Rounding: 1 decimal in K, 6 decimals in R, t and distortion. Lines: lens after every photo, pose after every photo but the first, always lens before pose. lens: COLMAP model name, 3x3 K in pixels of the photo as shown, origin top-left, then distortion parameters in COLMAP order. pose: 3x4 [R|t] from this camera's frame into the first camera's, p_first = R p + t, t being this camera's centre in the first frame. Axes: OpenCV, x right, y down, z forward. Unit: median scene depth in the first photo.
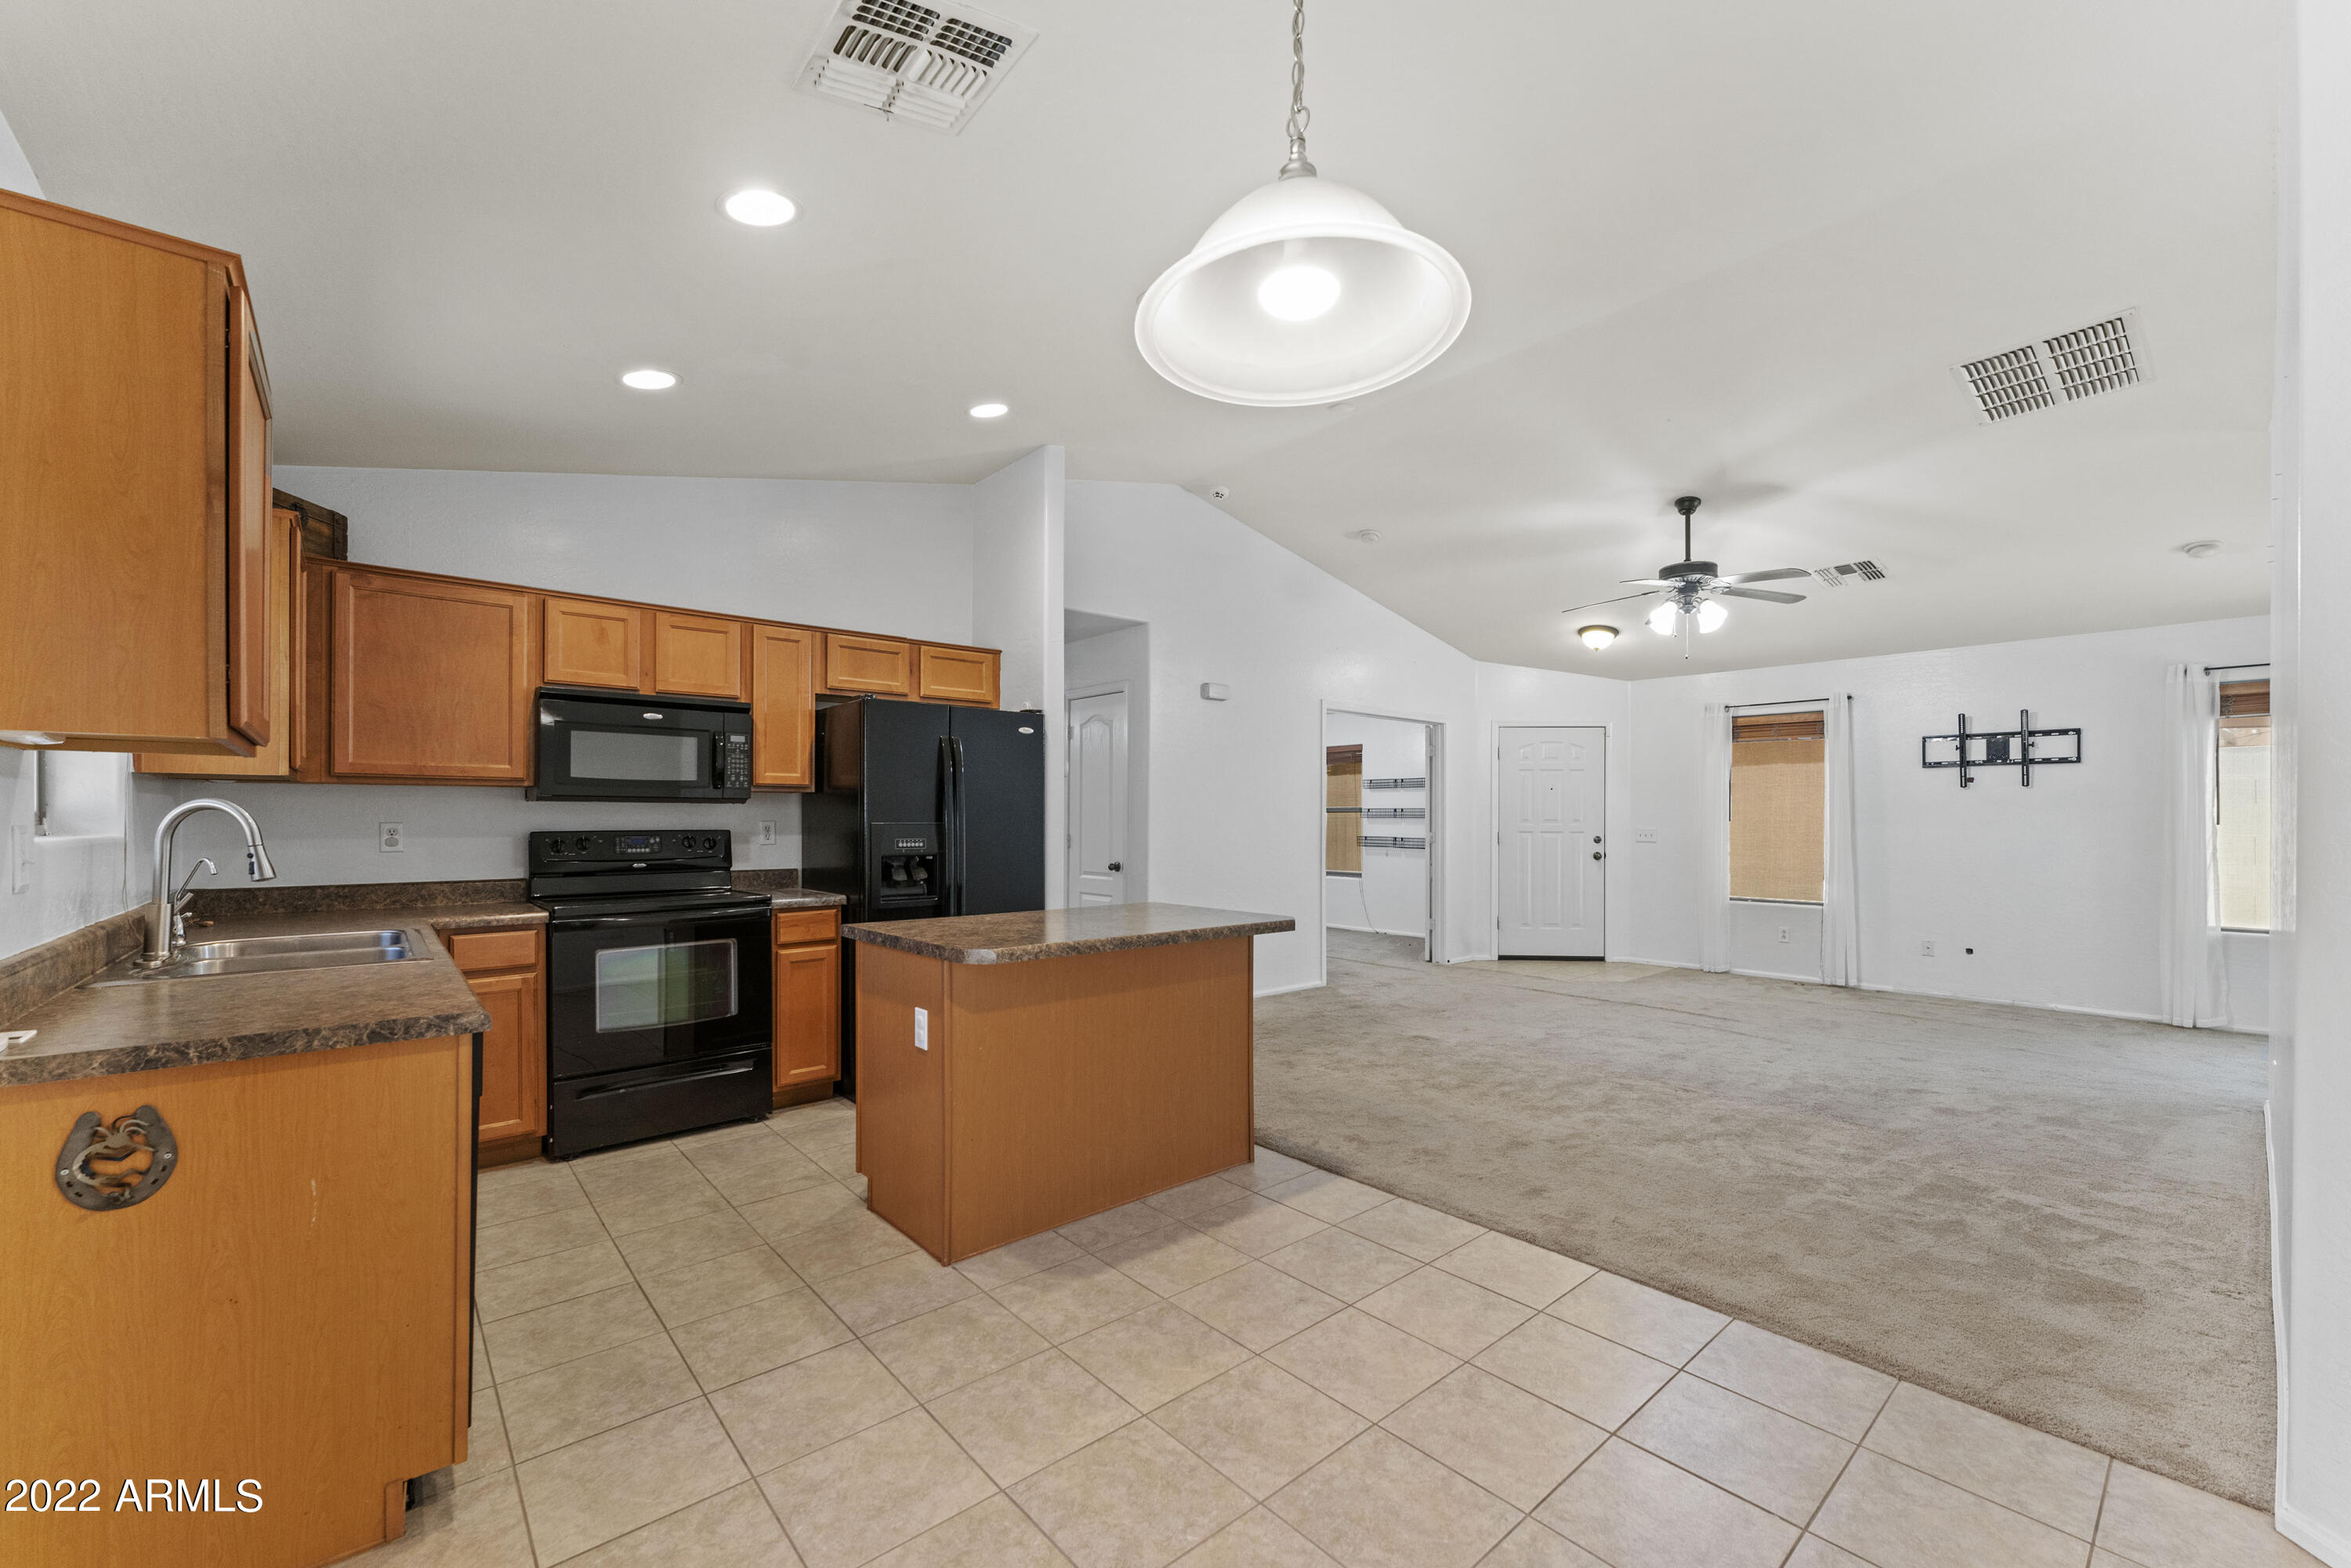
lens RADIAL K [[938.0, 0, 1182.8], [0, 938.0, 813.9], [0, 0, 1]] dist [0.000028, -0.000455]
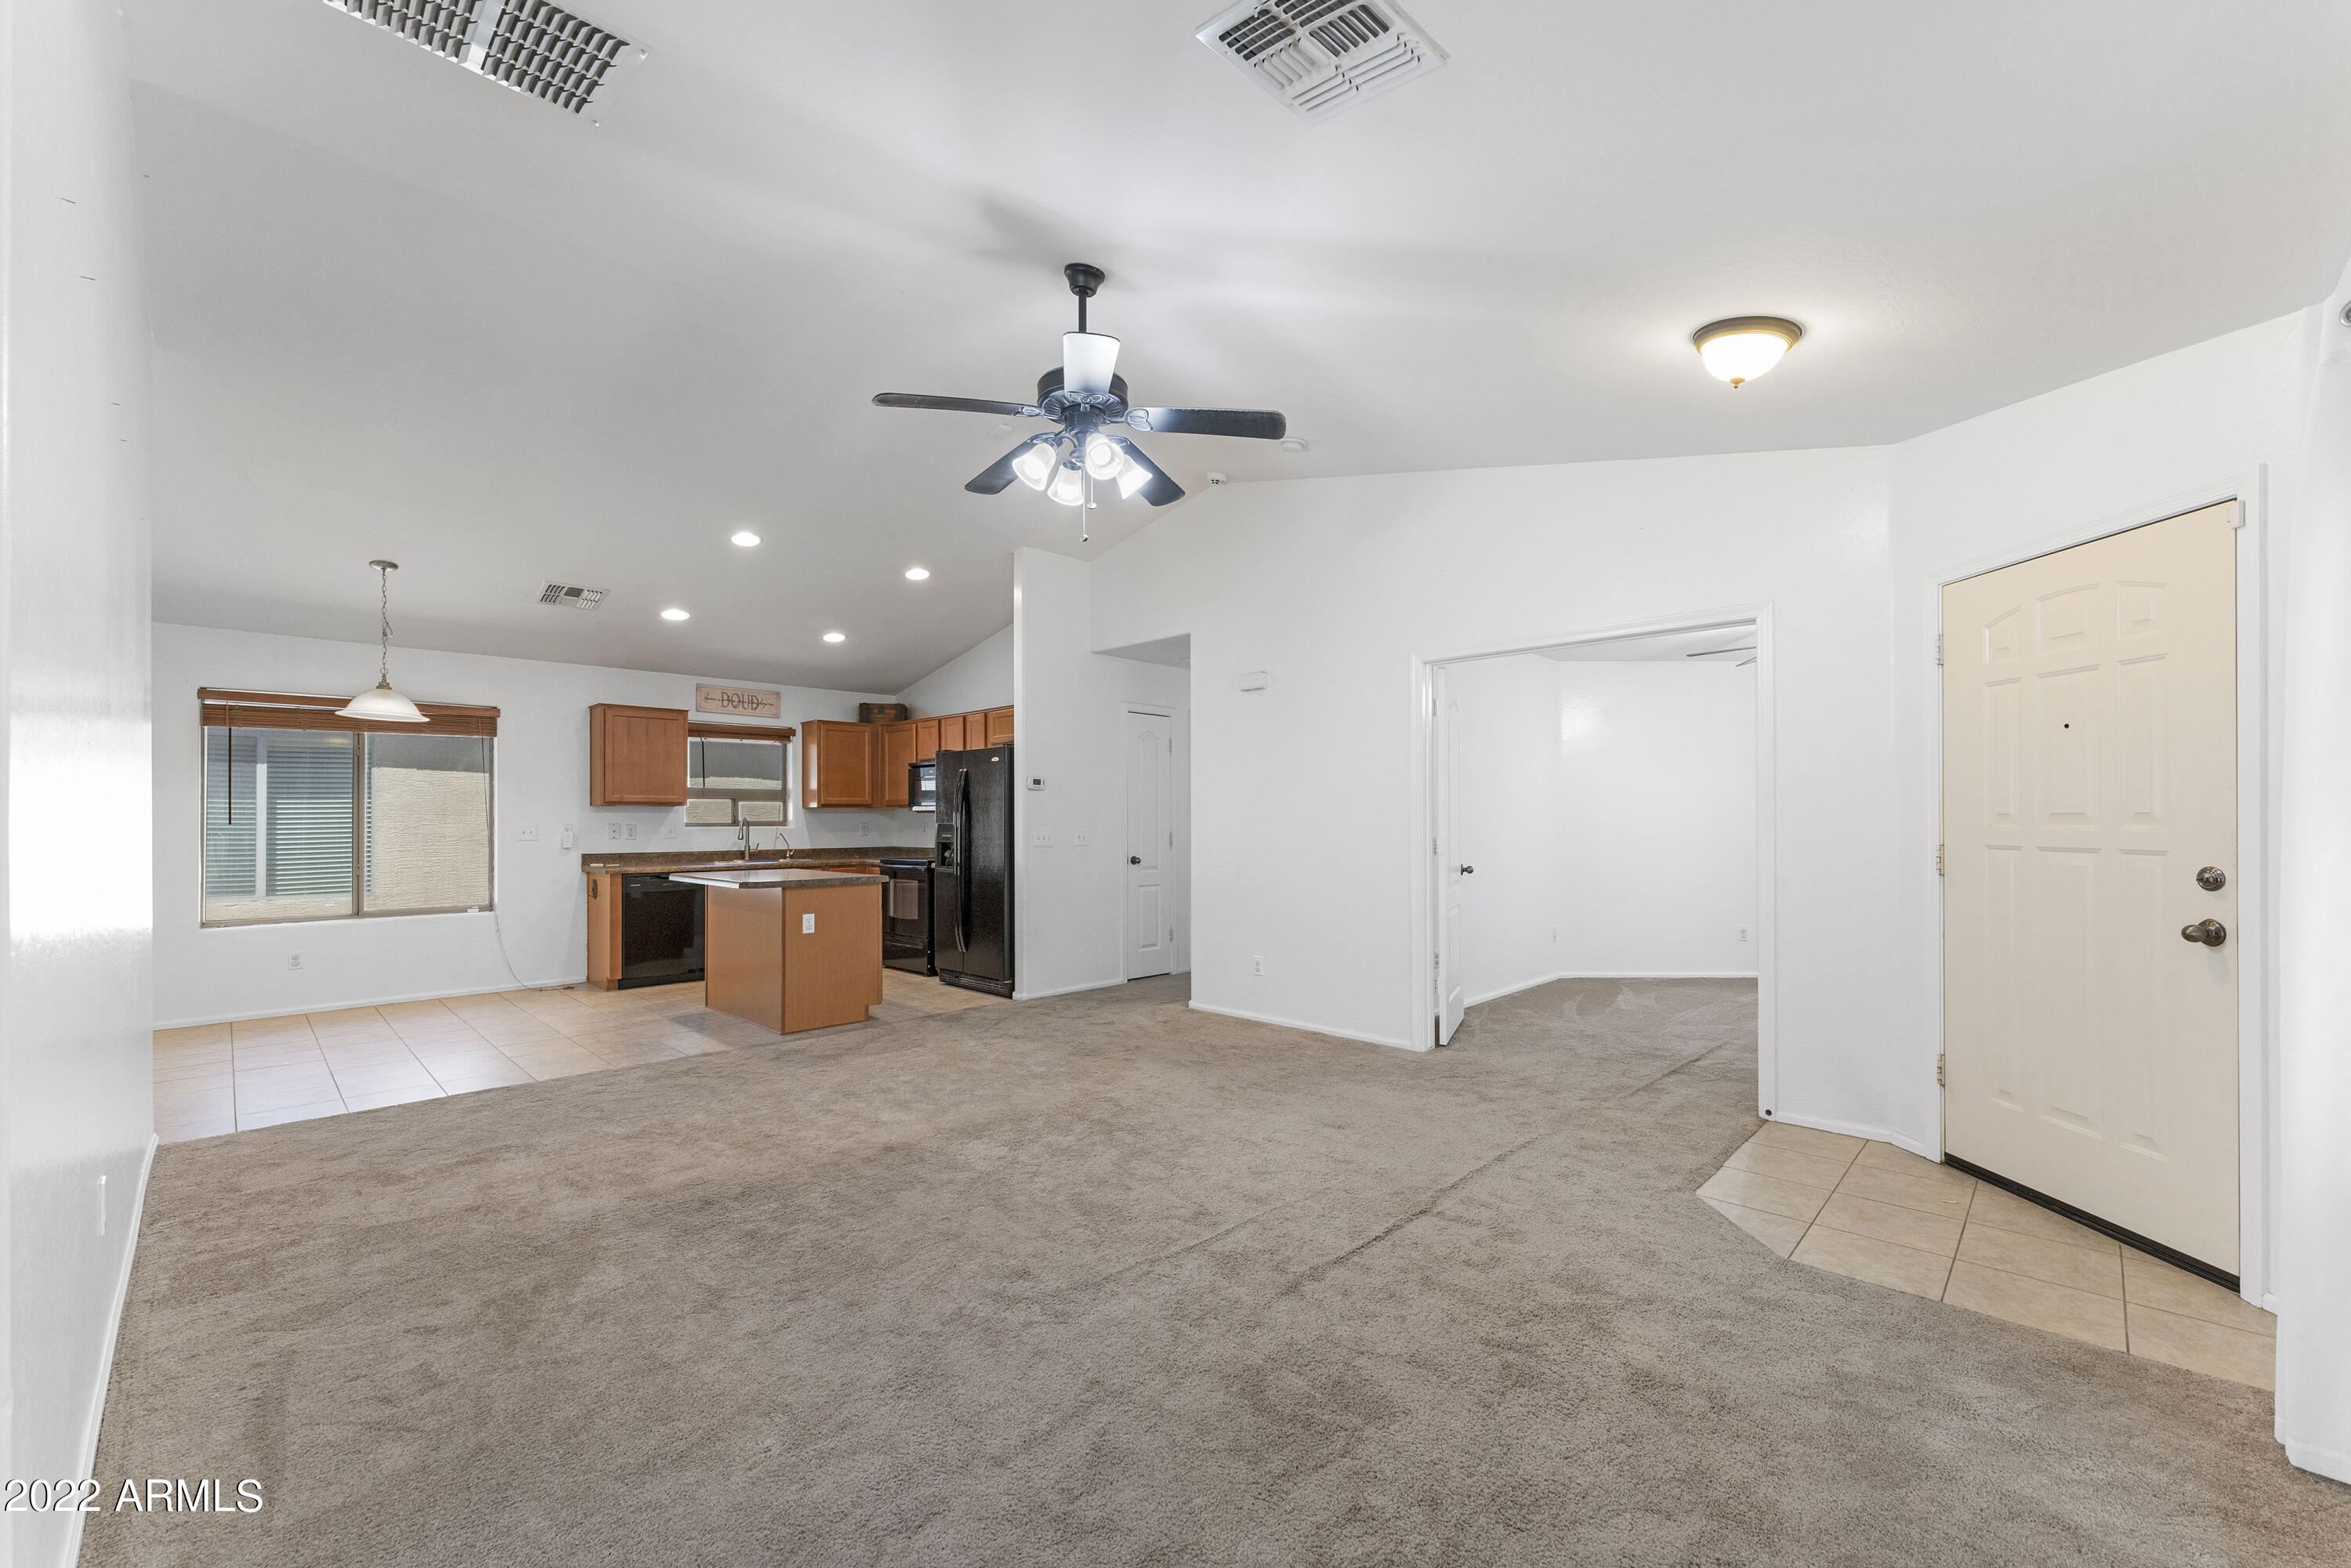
lens RADIAL K [[938.0, 0, 1182.8], [0, 938.0, 813.9], [0, 0, 1]] dist [0.000028, -0.000455]
pose [[0.076521, -0.010371, -0.997014, 1.236577], [0.008713, 0.999915, -0.009733, 0.011761], [0.997030, -0.007943, 0.076605, 1.120834]]
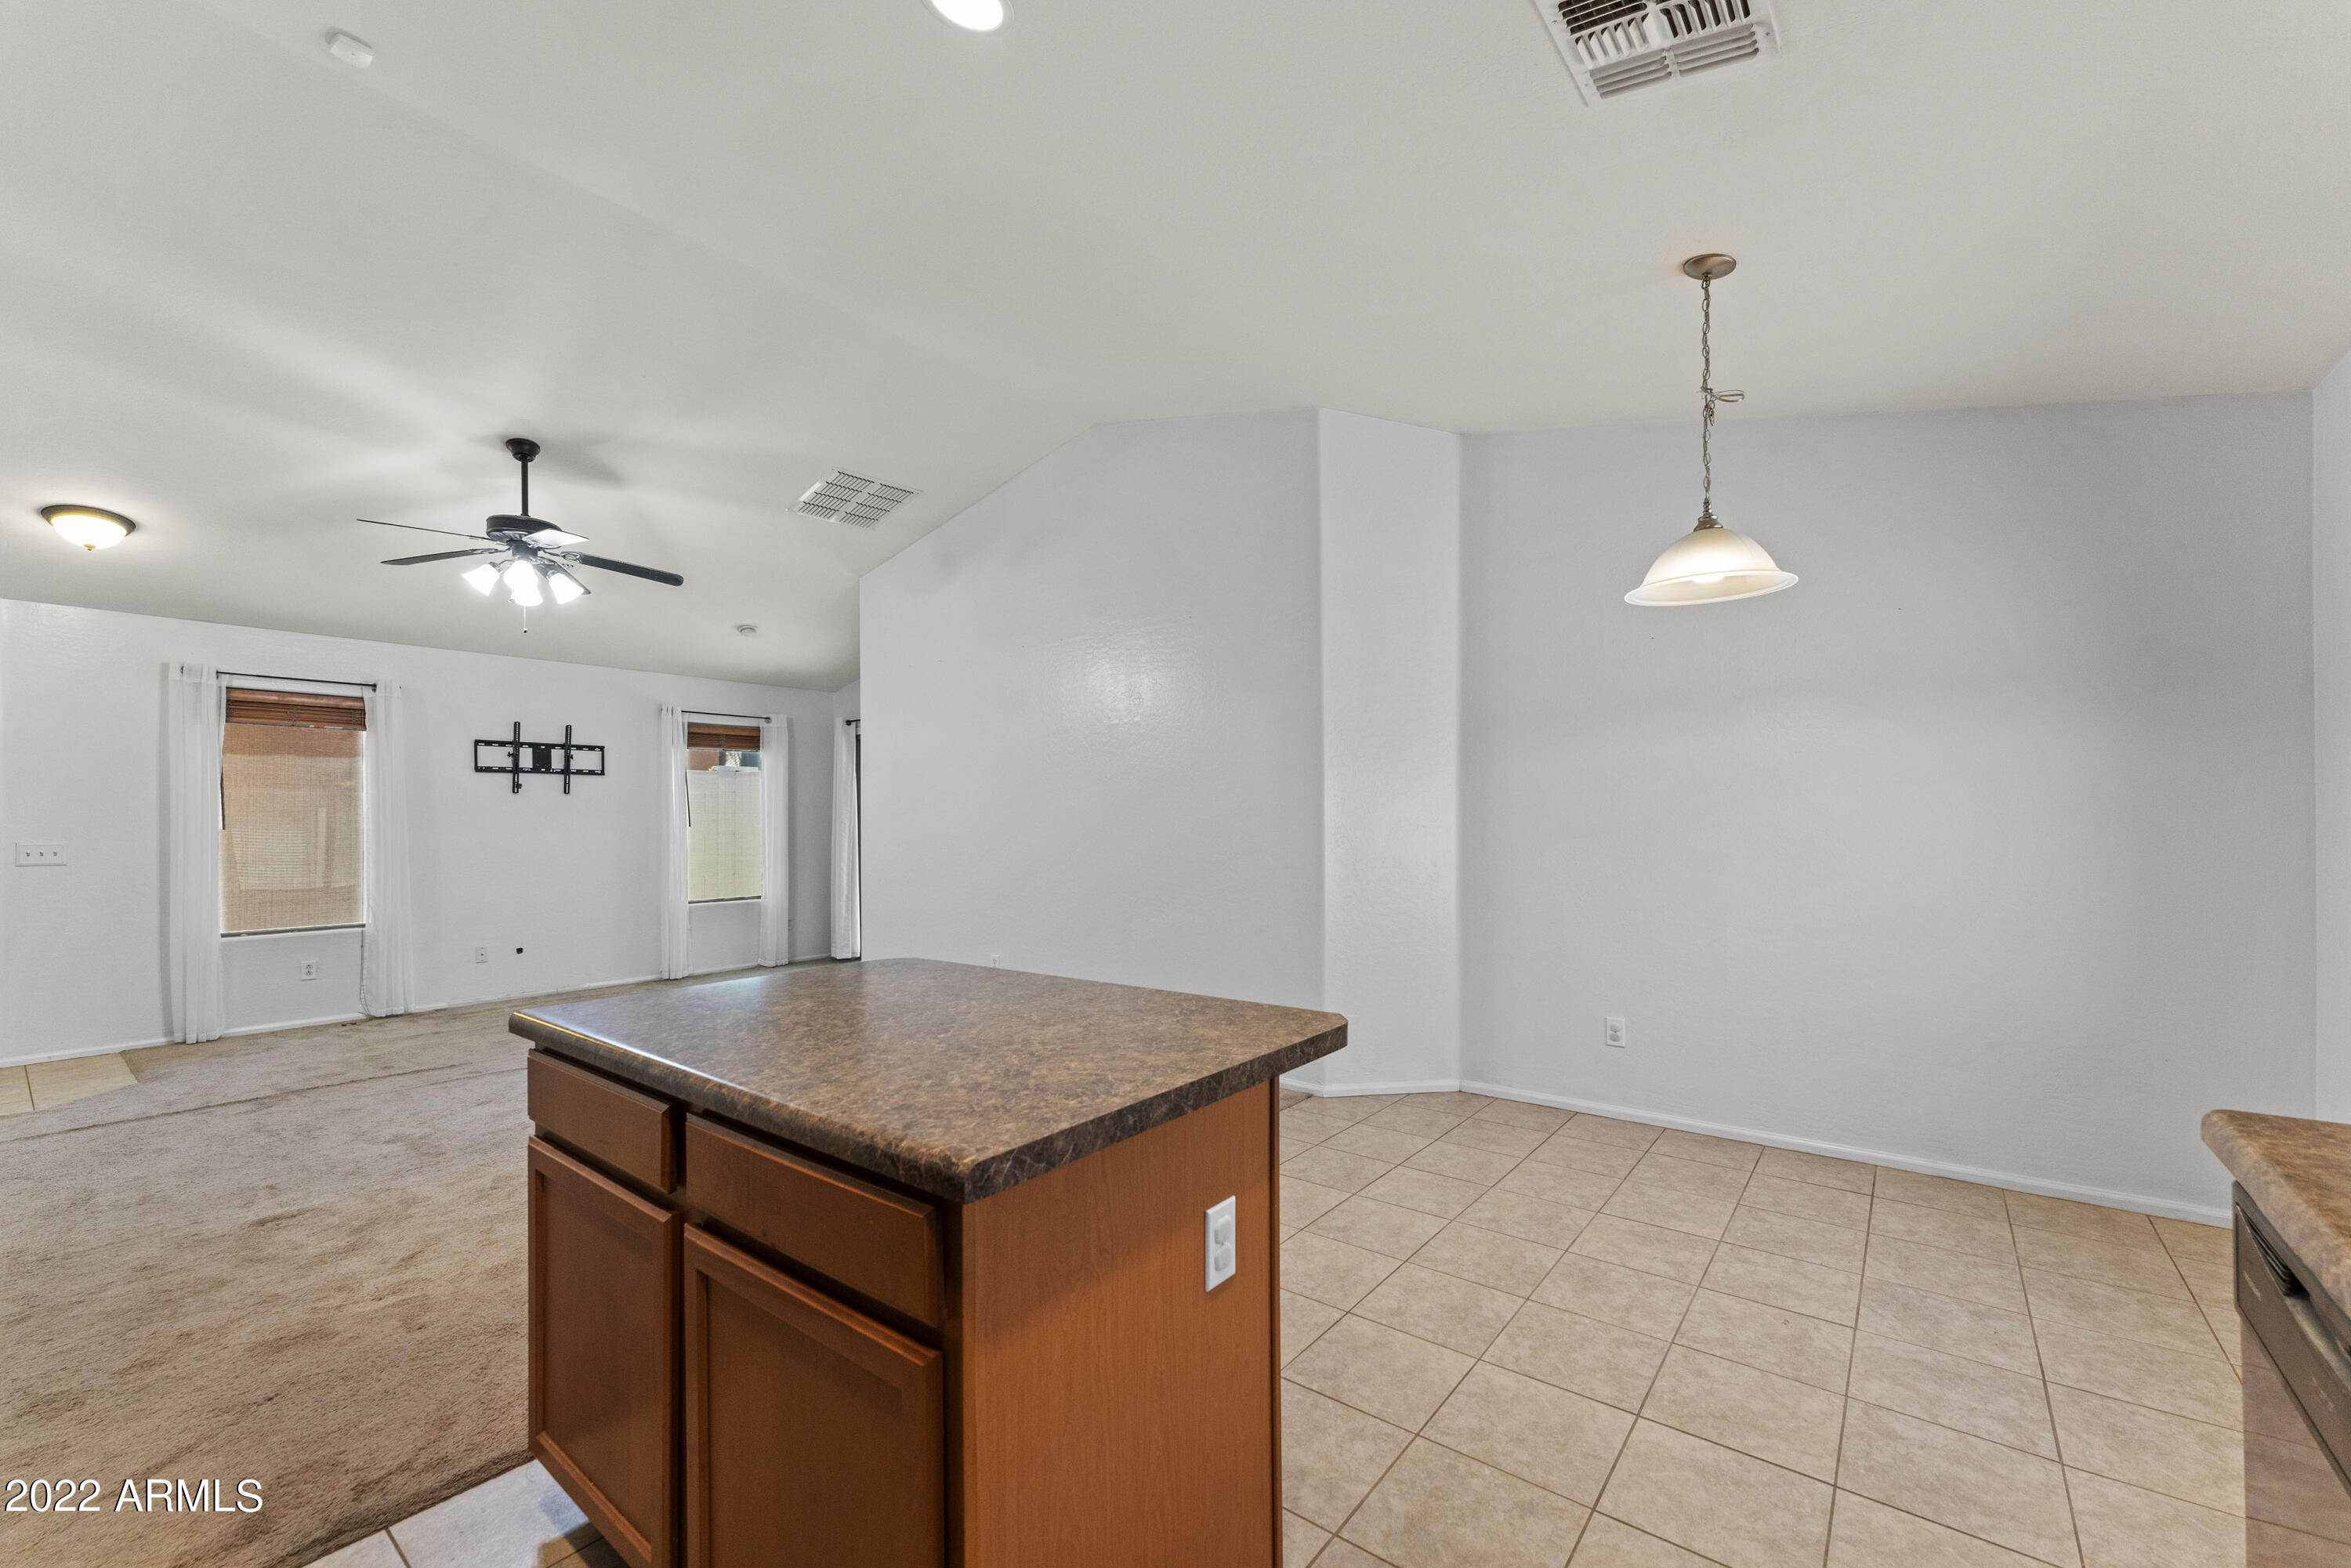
lens RADIAL K [[938.8, 0, 1183.2], [0, 938.8, 798.9], [0, 0, 1]] dist [0.002400, 0.000028]
pose [[-0.182289, 0.020139, 0.983039, -0.441185], [0.002845, 0.999797, -0.019955, 0.001551], [-0.983241, -0.000840, -0.182309, 0.632570]]
